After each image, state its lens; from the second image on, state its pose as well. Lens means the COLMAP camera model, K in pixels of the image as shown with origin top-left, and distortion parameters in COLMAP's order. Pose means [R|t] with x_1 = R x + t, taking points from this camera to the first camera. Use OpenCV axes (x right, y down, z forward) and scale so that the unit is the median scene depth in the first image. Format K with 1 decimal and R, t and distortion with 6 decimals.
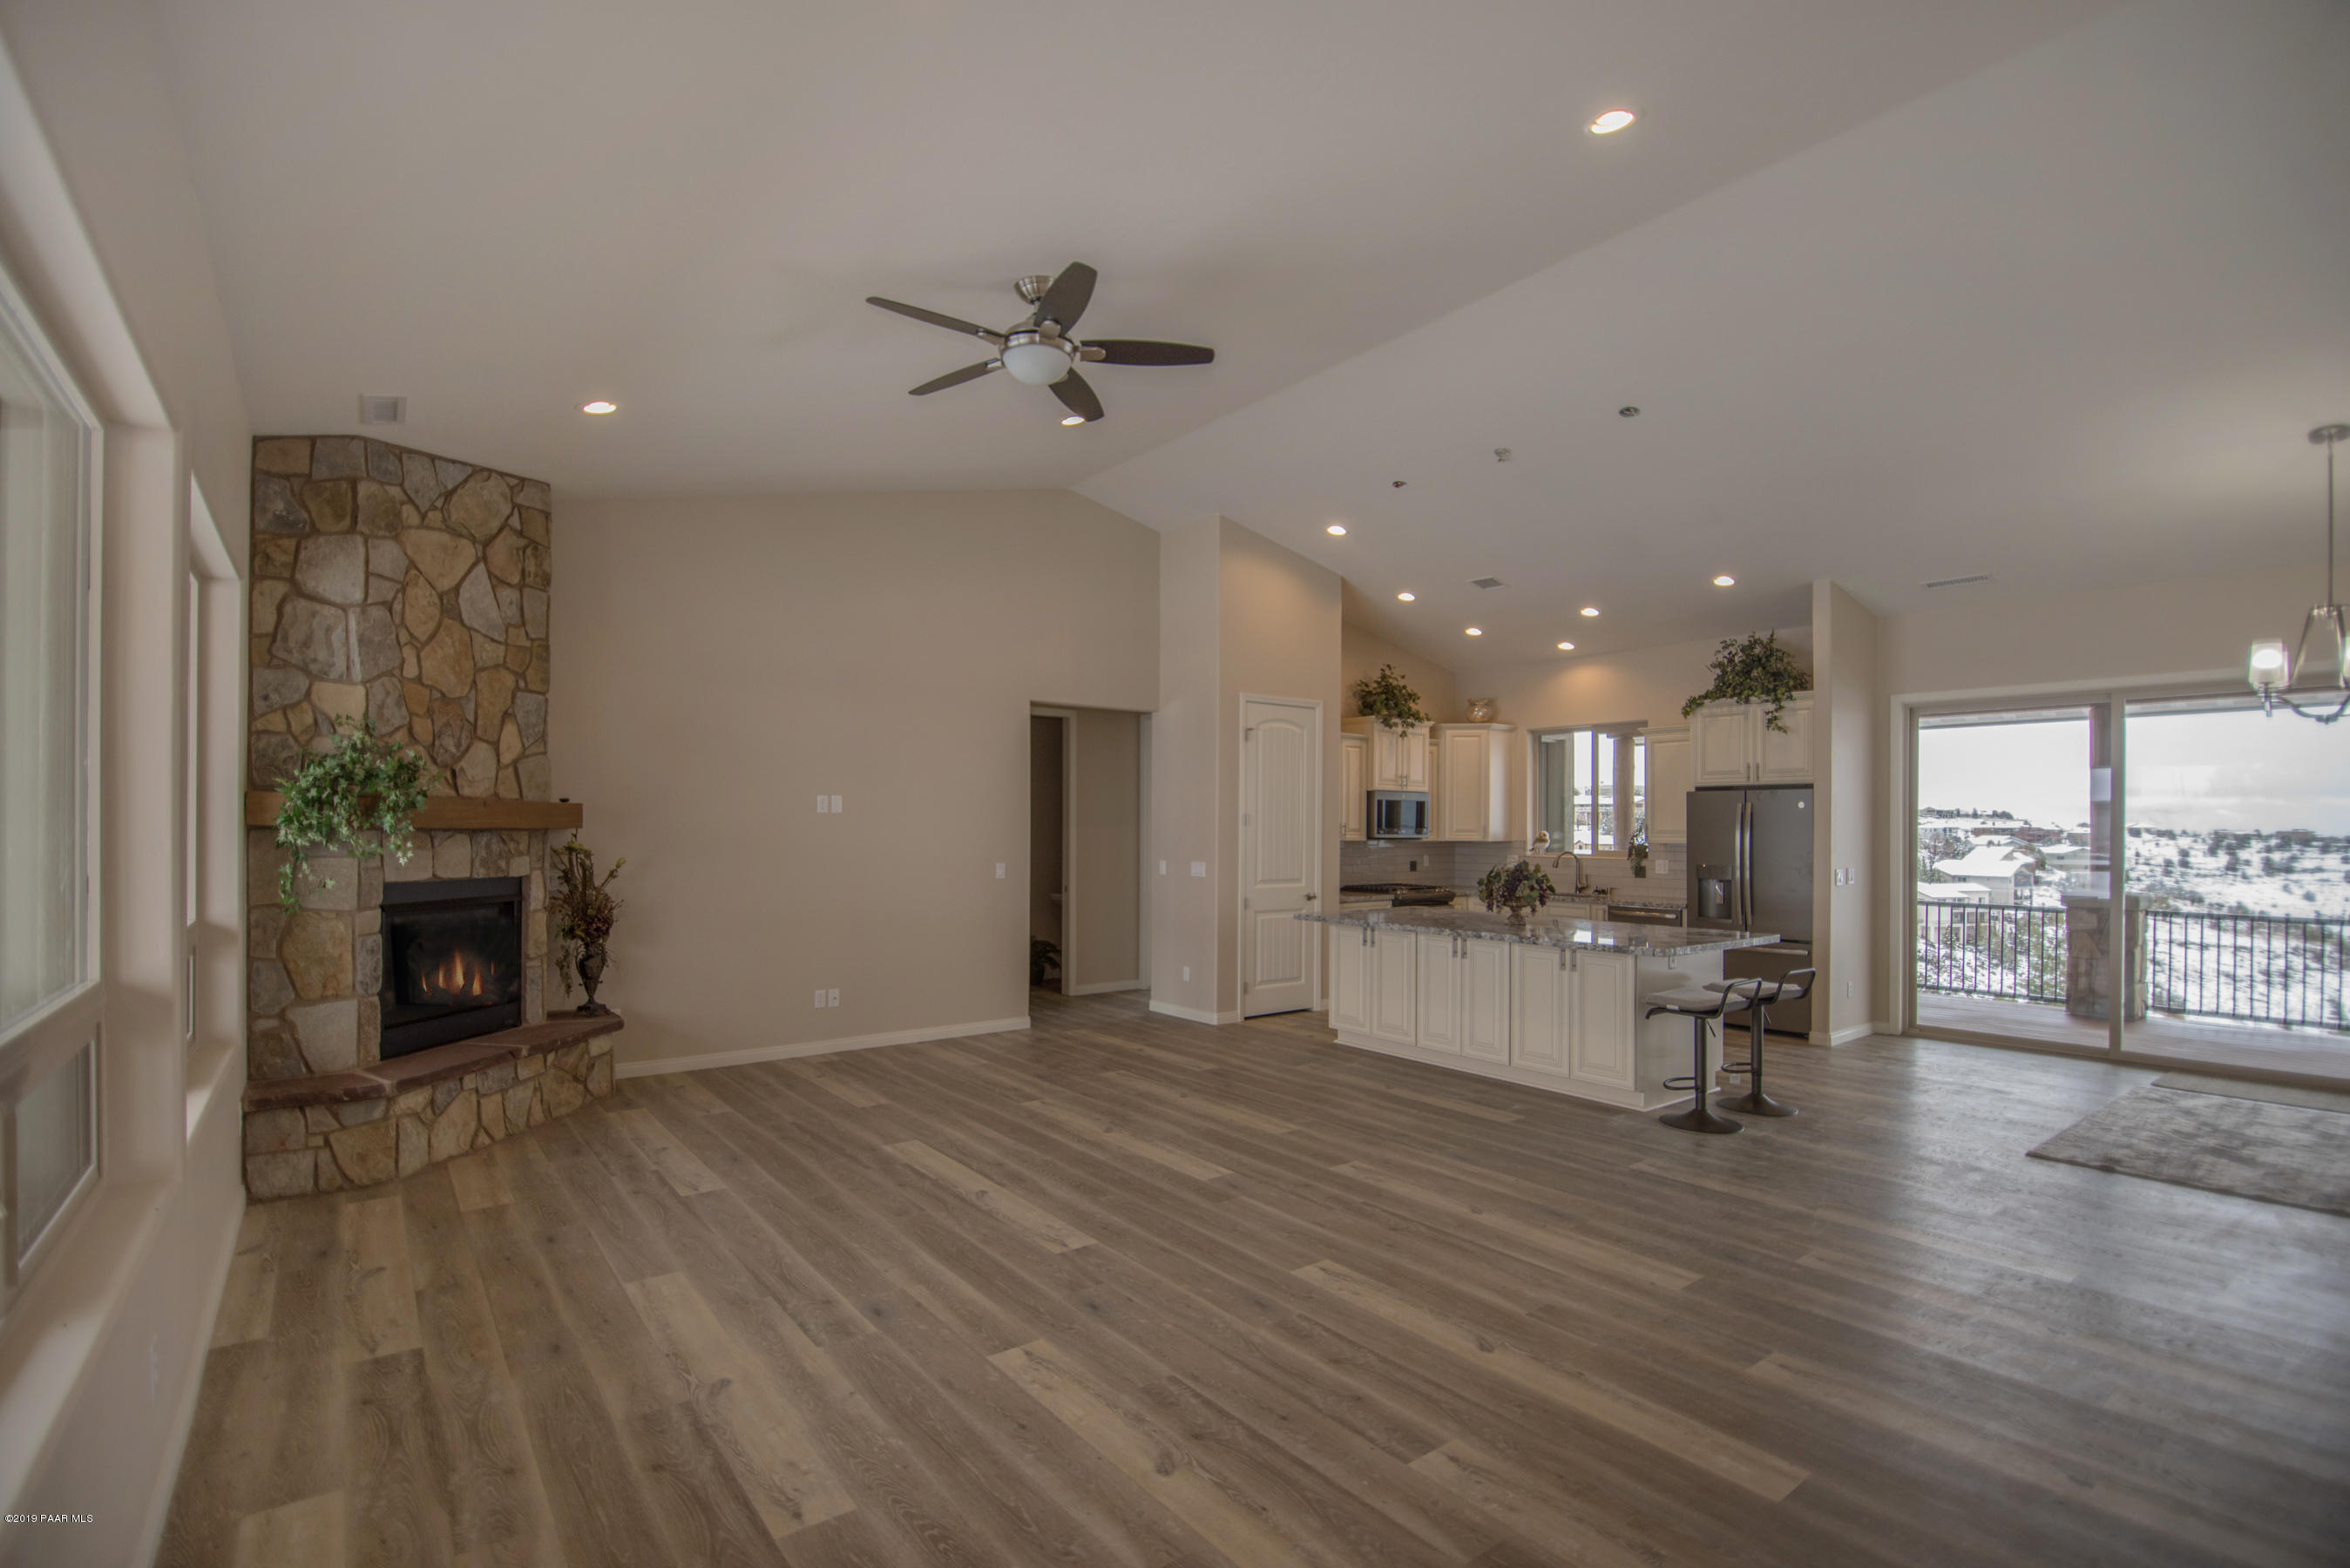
lens RADIAL K [[1081.4, 0, 1146.1], [0, 1081.4, 821.4], [0, 0, 1]] dist [-0.007490, -0.001844]
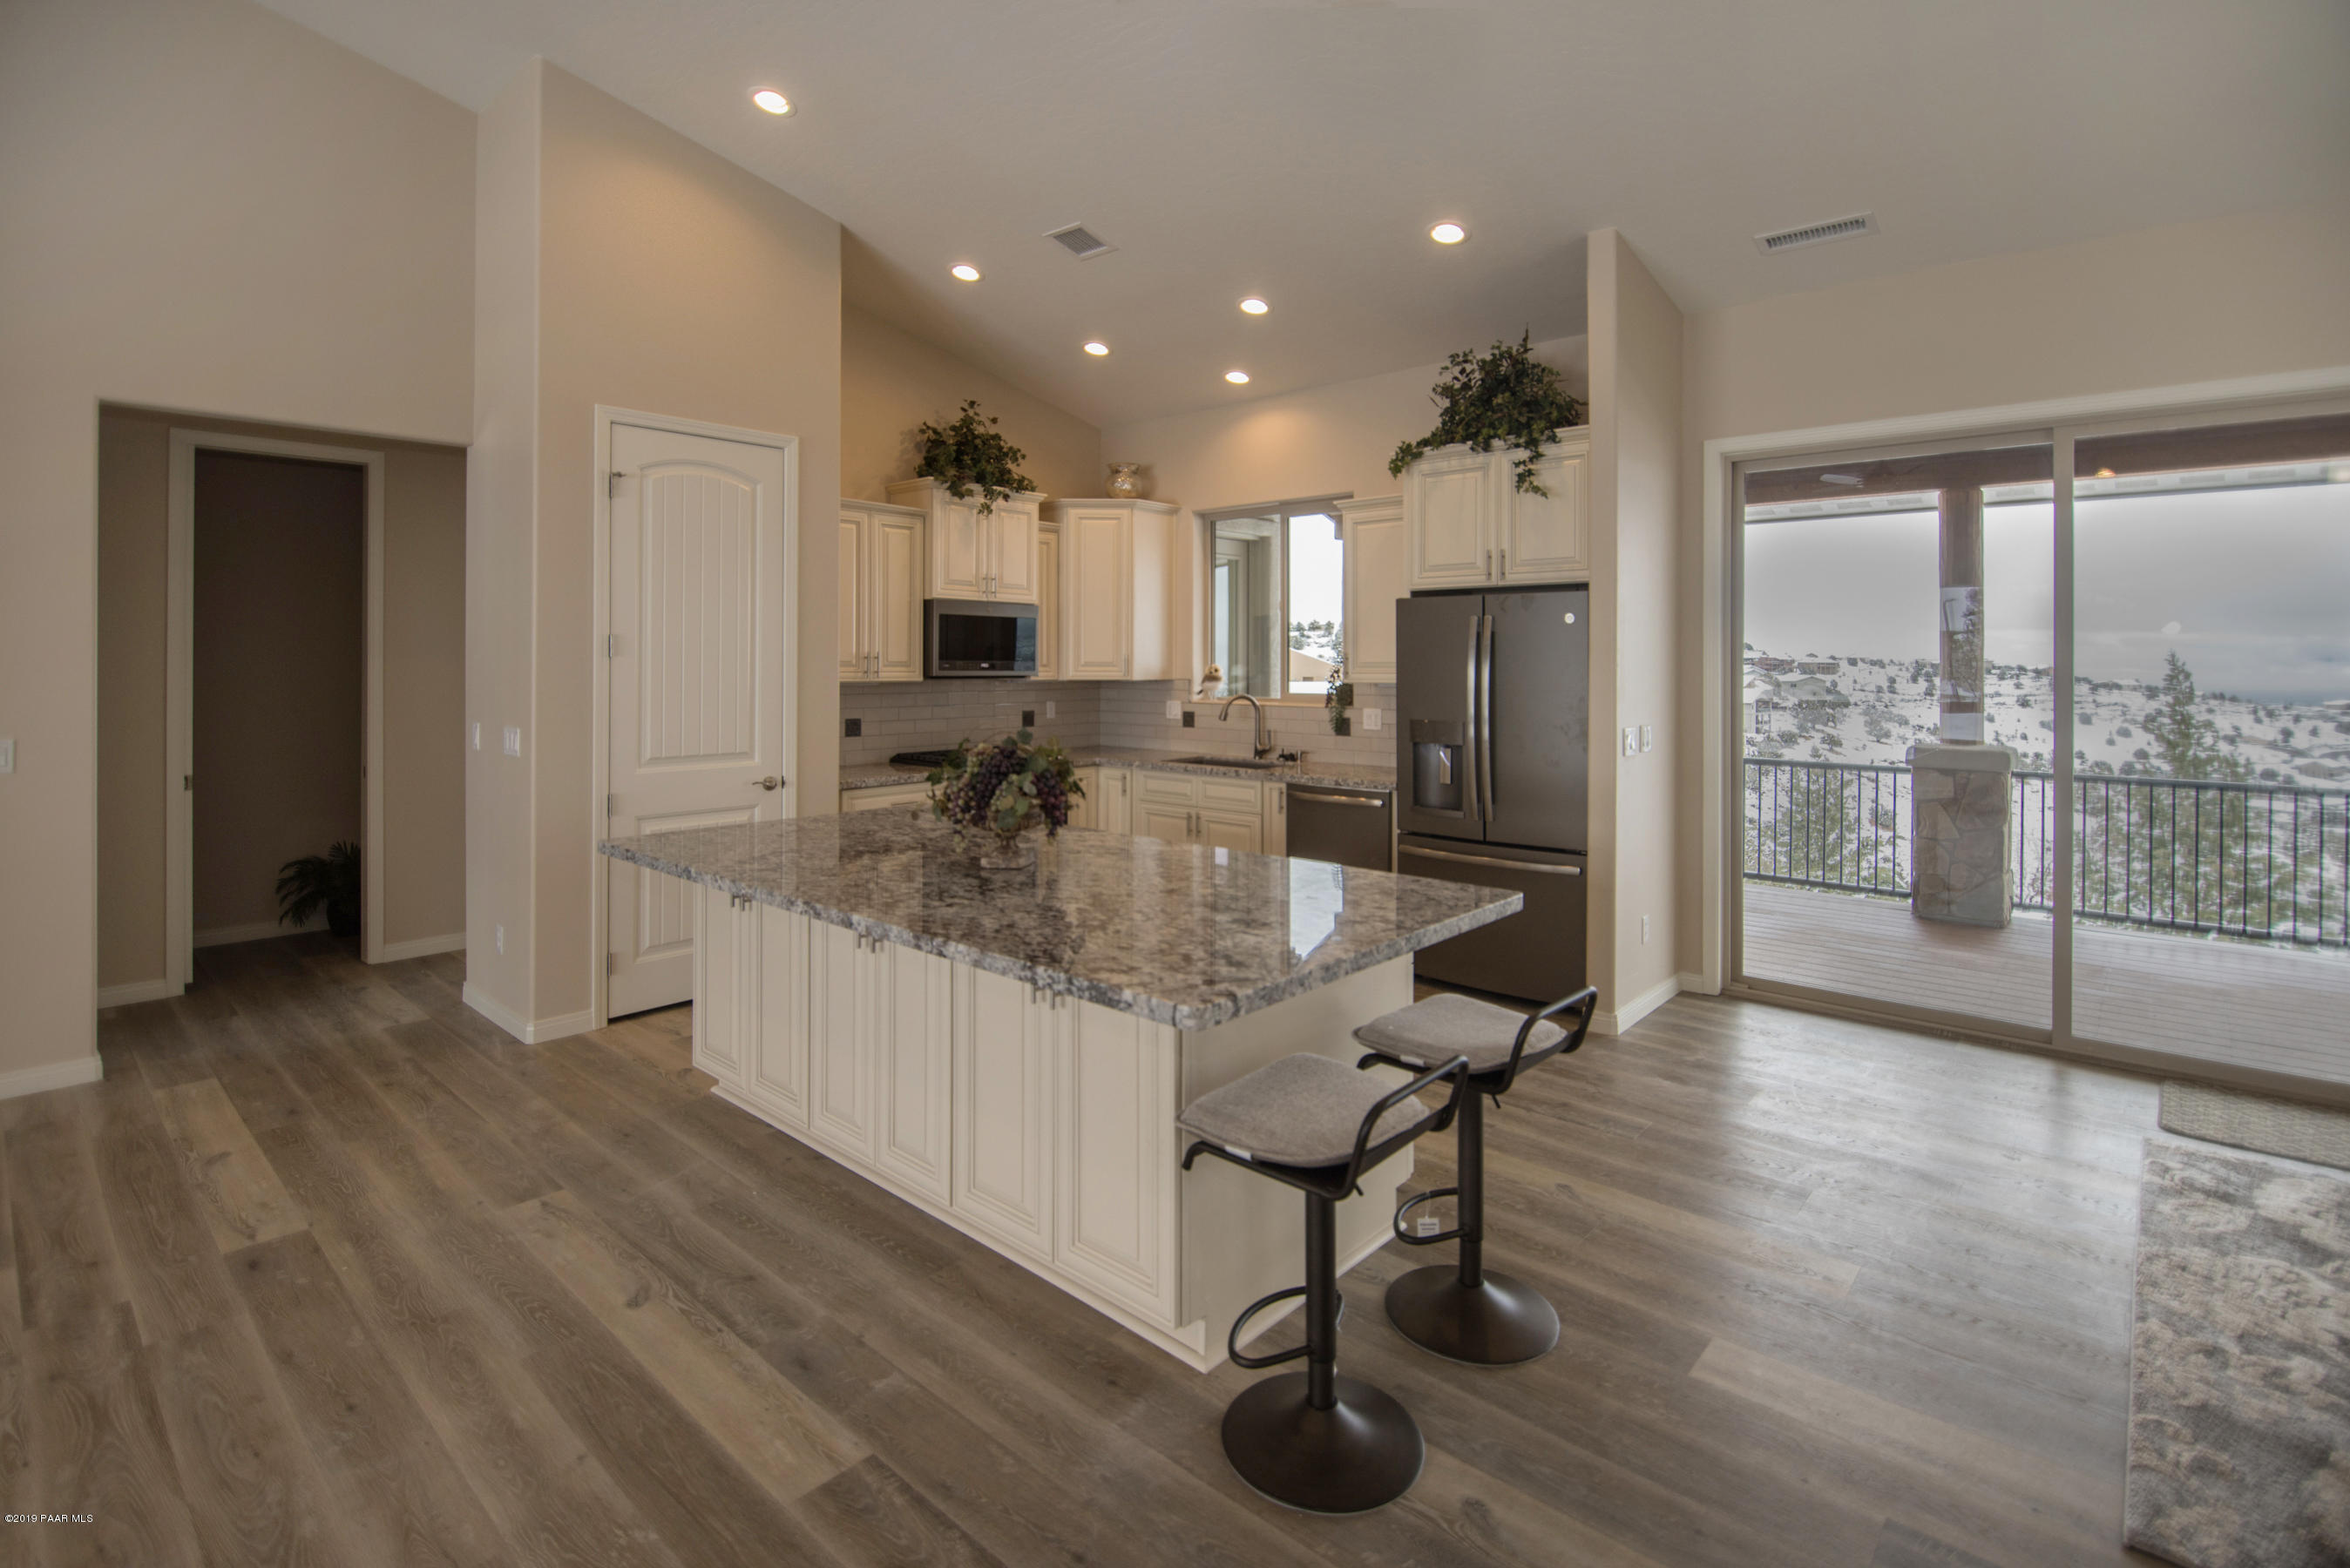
lens RADIAL K [[1114.8, 0, 1165.6], [0, 1114.8, 655.4], [0, 0, 1]] dist [-0.006596, -0.003026]
pose [[0.981514, -0.002425, 0.191373, 0.297369], [0.002134, 0.999996, 0.001727, 0.003374], [-0.191376, -0.001286, 0.981516, 0.482217]]
